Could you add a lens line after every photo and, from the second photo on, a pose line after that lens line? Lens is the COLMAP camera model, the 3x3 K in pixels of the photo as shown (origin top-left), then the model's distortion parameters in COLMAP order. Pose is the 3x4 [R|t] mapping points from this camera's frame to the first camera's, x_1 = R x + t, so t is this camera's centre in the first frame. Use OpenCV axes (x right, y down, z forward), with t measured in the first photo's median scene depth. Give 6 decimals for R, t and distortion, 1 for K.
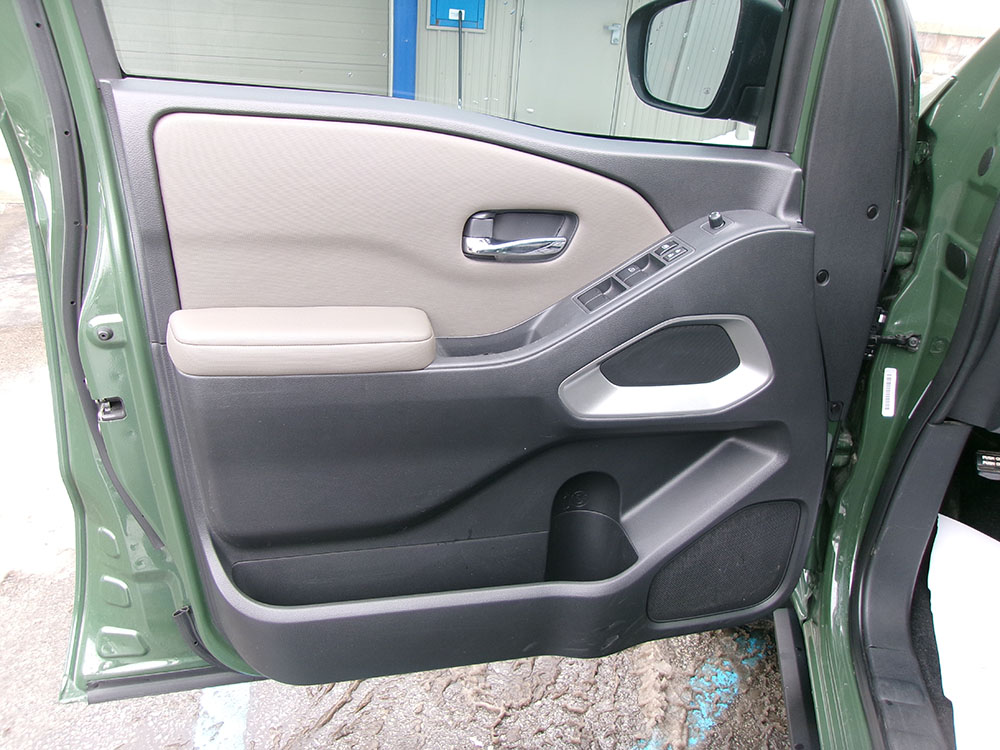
lens RADIAL K [[772.8, 0, 496.2], [0, 772.8, 373.4], [0, 0, 1]] dist [-0.022252, 0.057134]
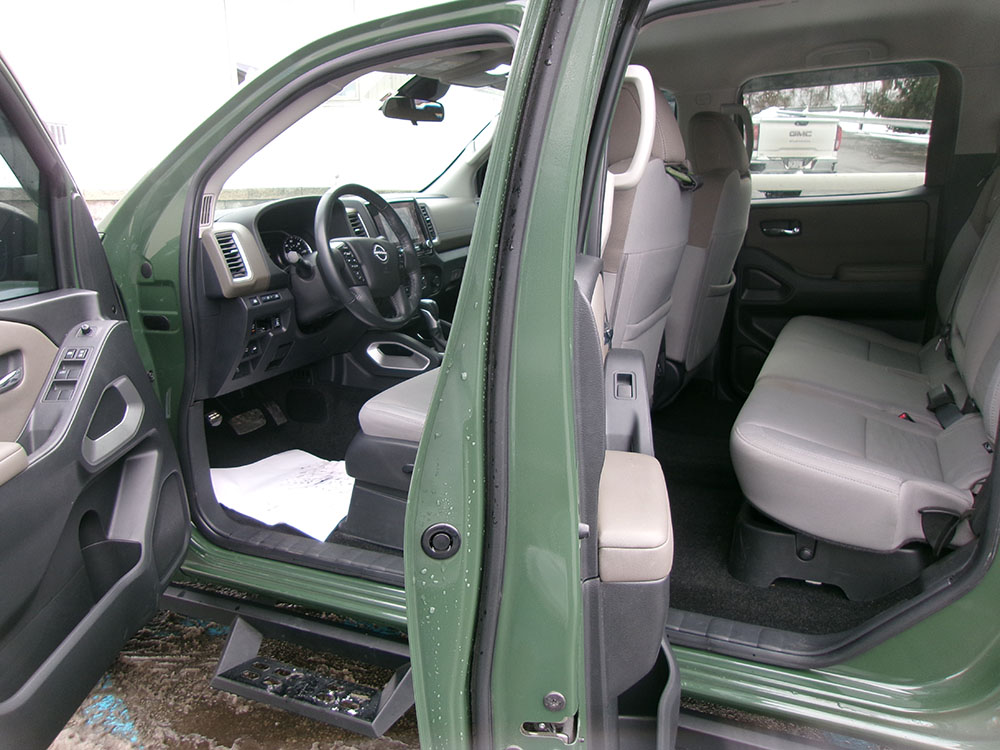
lens RADIAL K [[772.8, 0, 496.2], [0, 772.8, 373.4], [0, 0, 1]] dist [-0.022252, 0.057134]
pose [[0.180592, -0.312345, 0.932645, -0.973684], [0.458082, 0.865825, 0.201266, -0.039251], [-0.870372, 0.390881, 0.299441, -0.198035]]
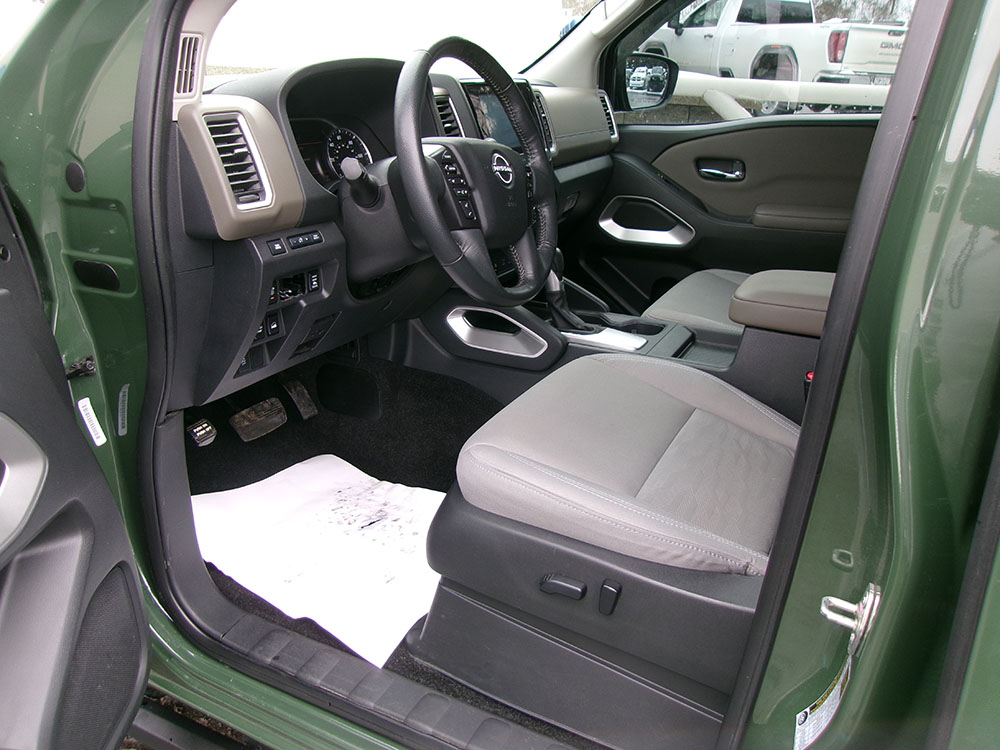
lens RADIAL K [[772.8, 0, 496.2], [0, 772.8, 373.4], [0, 0, 1]] dist [-0.022252, 0.057134]
pose [[0.220916, -0.403862, 0.887745, -0.226298], [0.406156, 0.865646, 0.292737, -0.114303], [-0.886698, 0.295893, 0.355266, 0.212718]]
